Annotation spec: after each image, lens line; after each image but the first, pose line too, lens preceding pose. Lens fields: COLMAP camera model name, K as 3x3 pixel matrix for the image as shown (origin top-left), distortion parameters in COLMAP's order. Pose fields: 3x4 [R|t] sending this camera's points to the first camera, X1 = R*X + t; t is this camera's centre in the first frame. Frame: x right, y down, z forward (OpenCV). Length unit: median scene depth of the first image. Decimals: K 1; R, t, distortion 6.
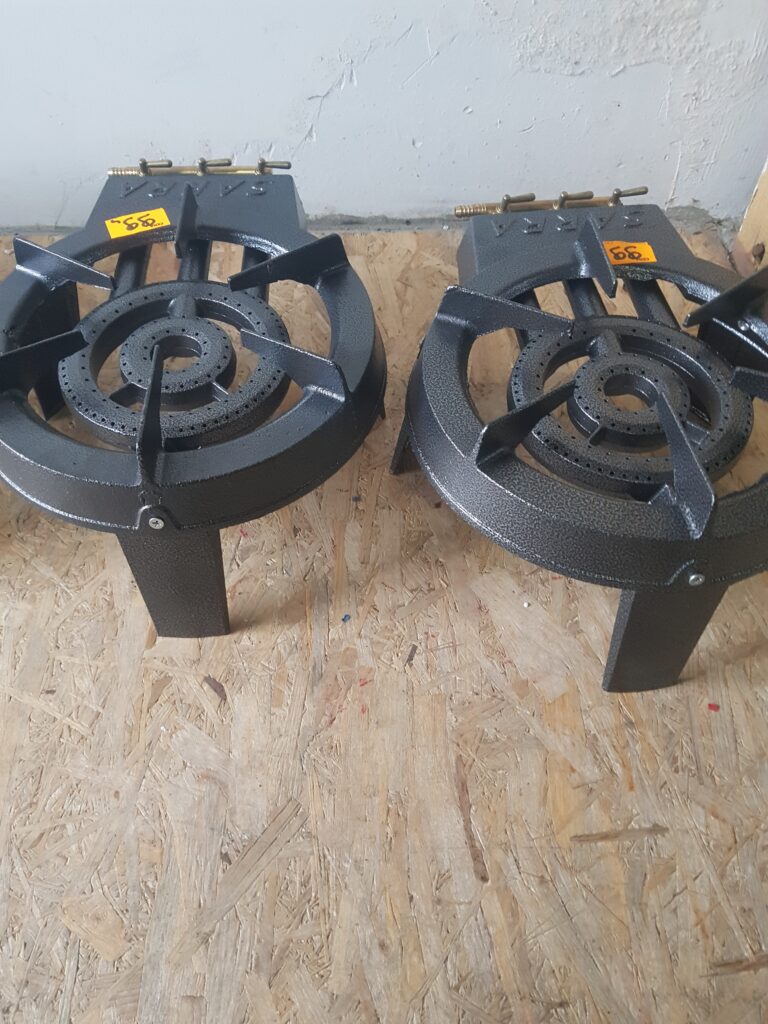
lens RADIAL K [[814.1, 0, 384.4], [0, 814.1, 528.2], [0, 0, 1]] dist [0.122821, -0.242365]
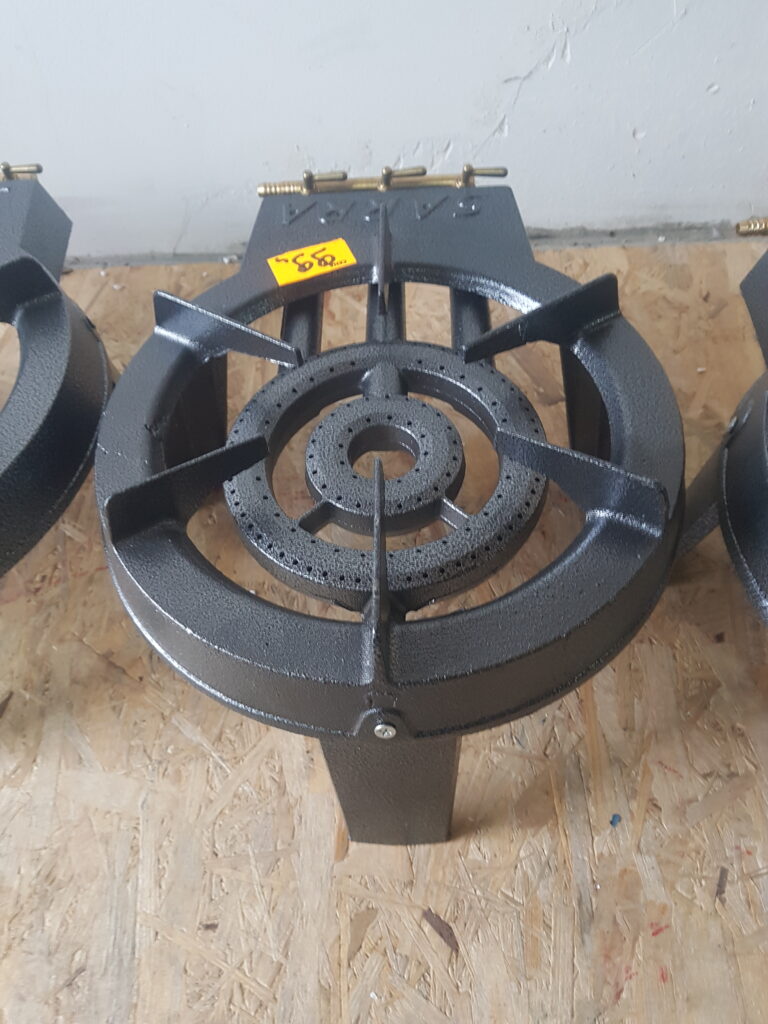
lens RADIAL K [[814.1, 0, 384.4], [0, 814.1, 528.2], [0, 0, 1]] dist [0.122821, -0.242365]
pose [[0.997628, -0.004393, -0.068691, -0.195889], [0.005327, 0.999896, 0.013429, -0.150612], [0.068625, -0.013763, 0.997548, 0.289474]]
